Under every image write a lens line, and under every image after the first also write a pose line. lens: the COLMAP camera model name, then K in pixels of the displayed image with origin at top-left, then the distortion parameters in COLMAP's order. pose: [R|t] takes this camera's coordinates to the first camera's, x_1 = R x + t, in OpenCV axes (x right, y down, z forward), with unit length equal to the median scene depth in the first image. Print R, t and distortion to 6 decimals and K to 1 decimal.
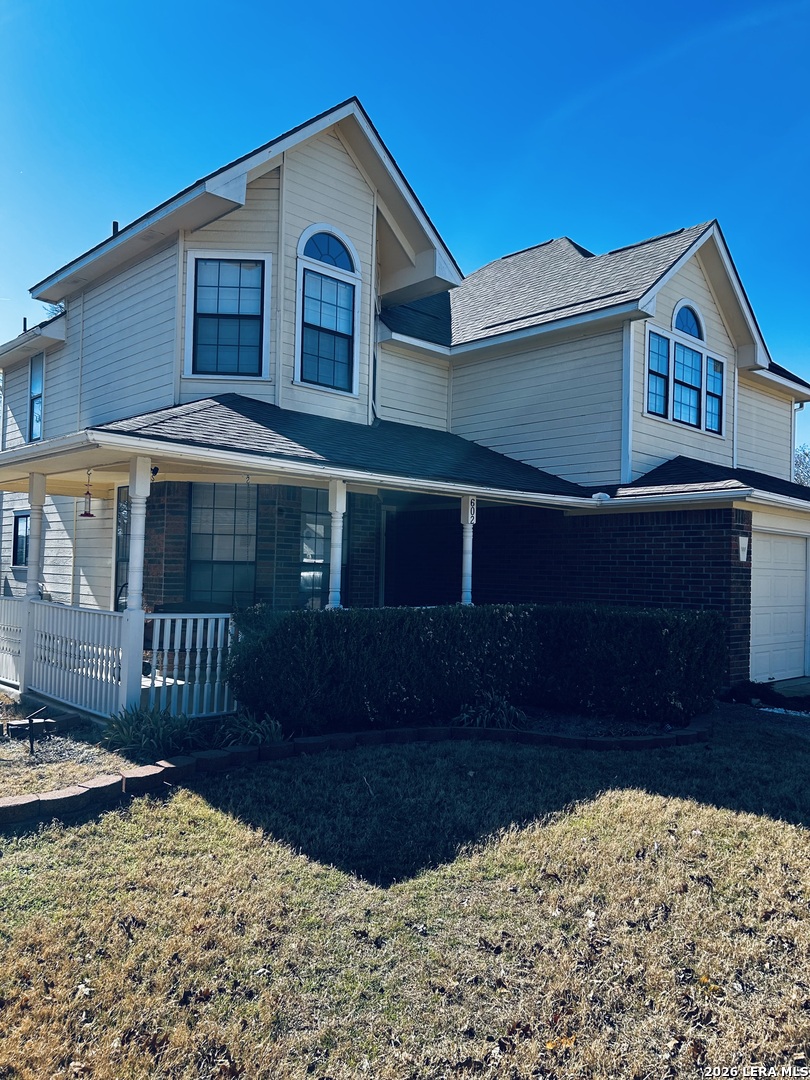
lens RADIAL K [[814.6, 0, 408.8], [0, 814.6, 540.1], [0, 0, 1]] dist [0.049475, -0.008663]
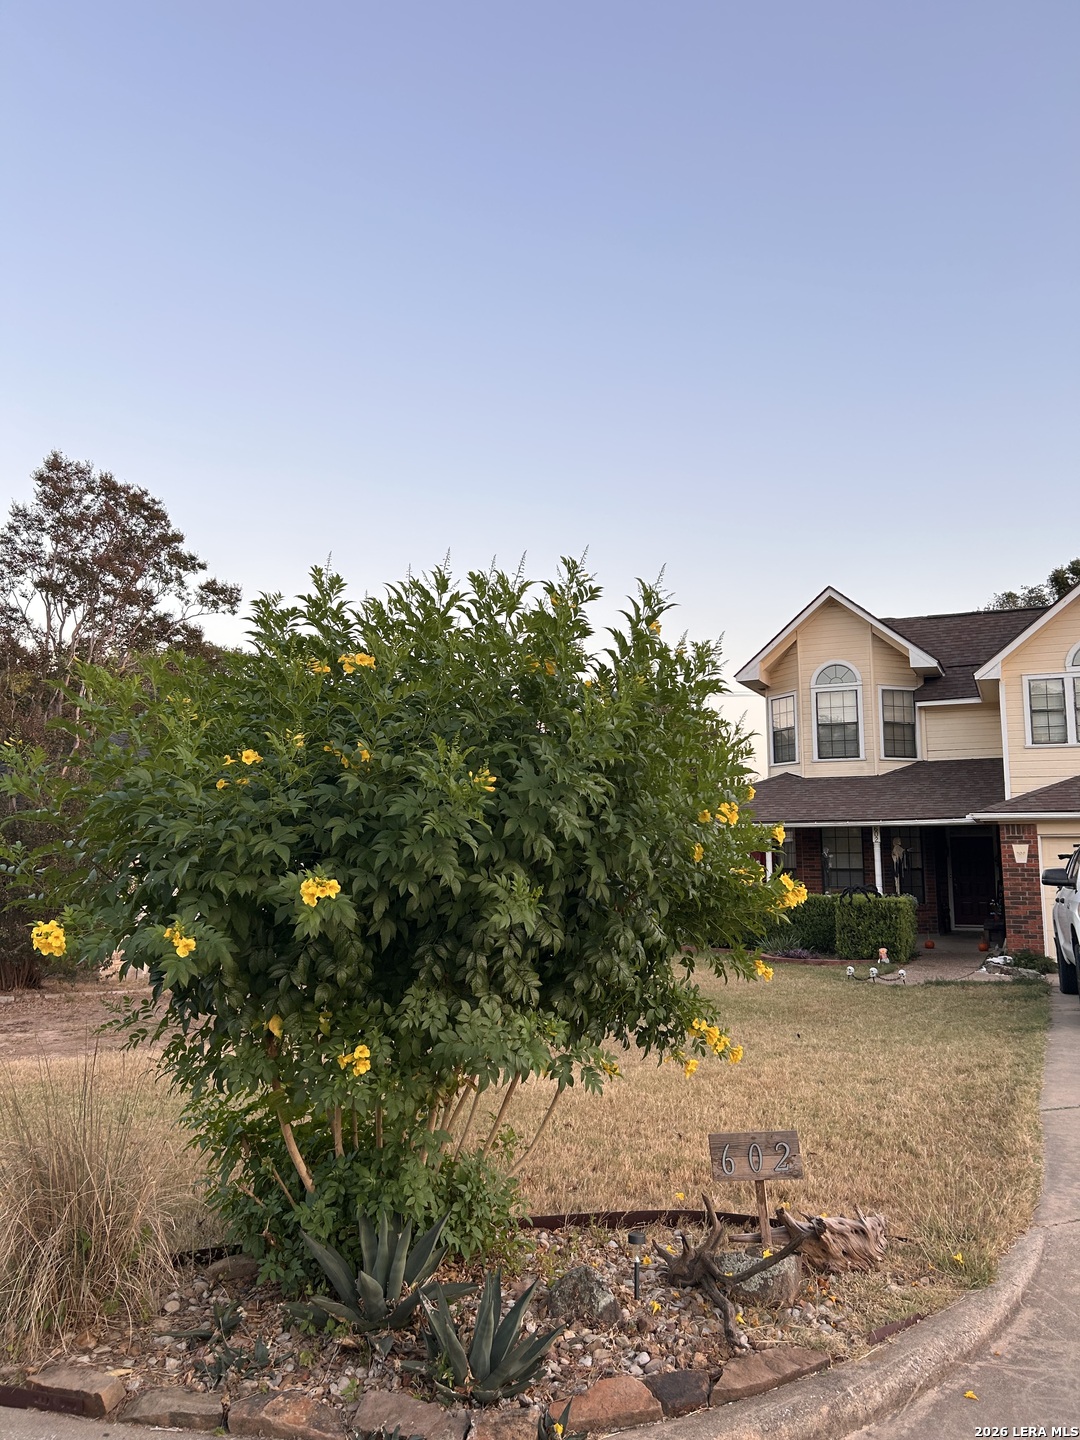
lens RADIAL K [[1086.1, 0, 542.9], [0, 1086.1, 729.0], [0, 0, 1]] dist [0.049475, -0.008663]
pose [[0.399770, -0.131416, -0.907146, 1.674598], [0.051795, 0.991326, -0.120785, -0.014351], [0.915151, 0.001301, 0.403109, -0.420662]]
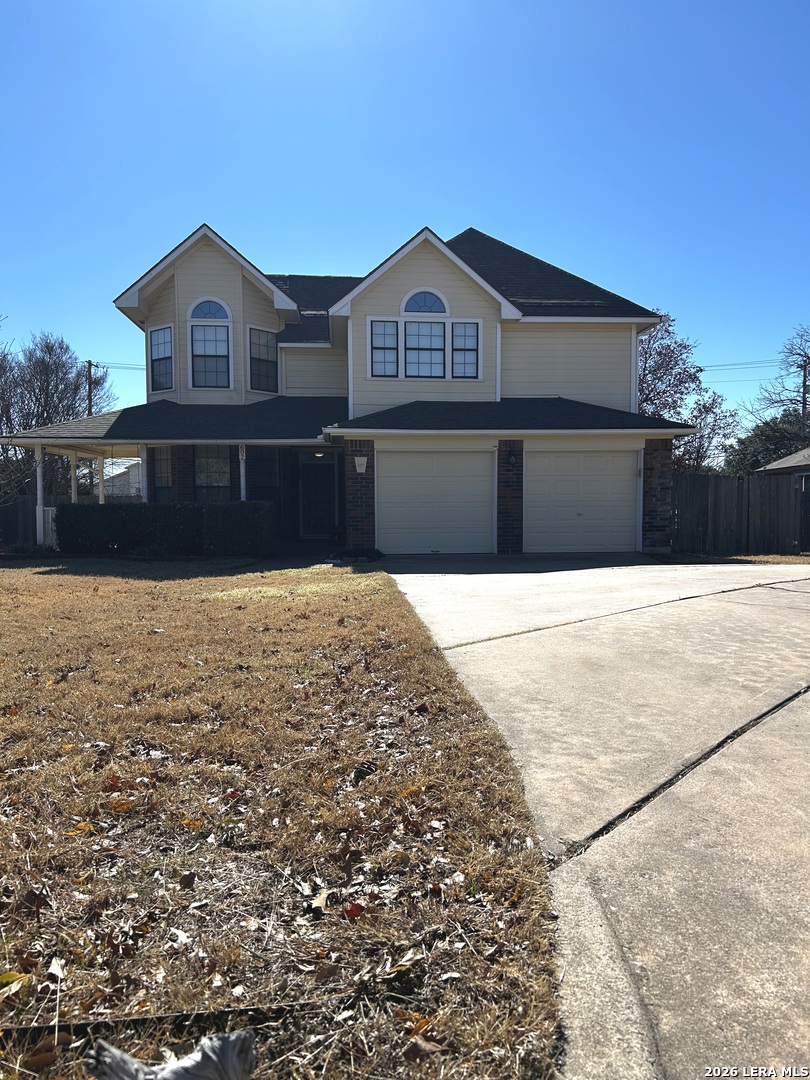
lens RADIAL K [[814.6, 0, 401.0], [0, 814.6, 540.2], [0, 0, 1]] dist [0.049475, -0.008663]
pose [[0.782552, -0.002554, -0.622580, 1.382250], [0.048932, 0.997151, 0.057414, 0.066681], [0.620660, -0.075394, 0.780447, -0.178746]]
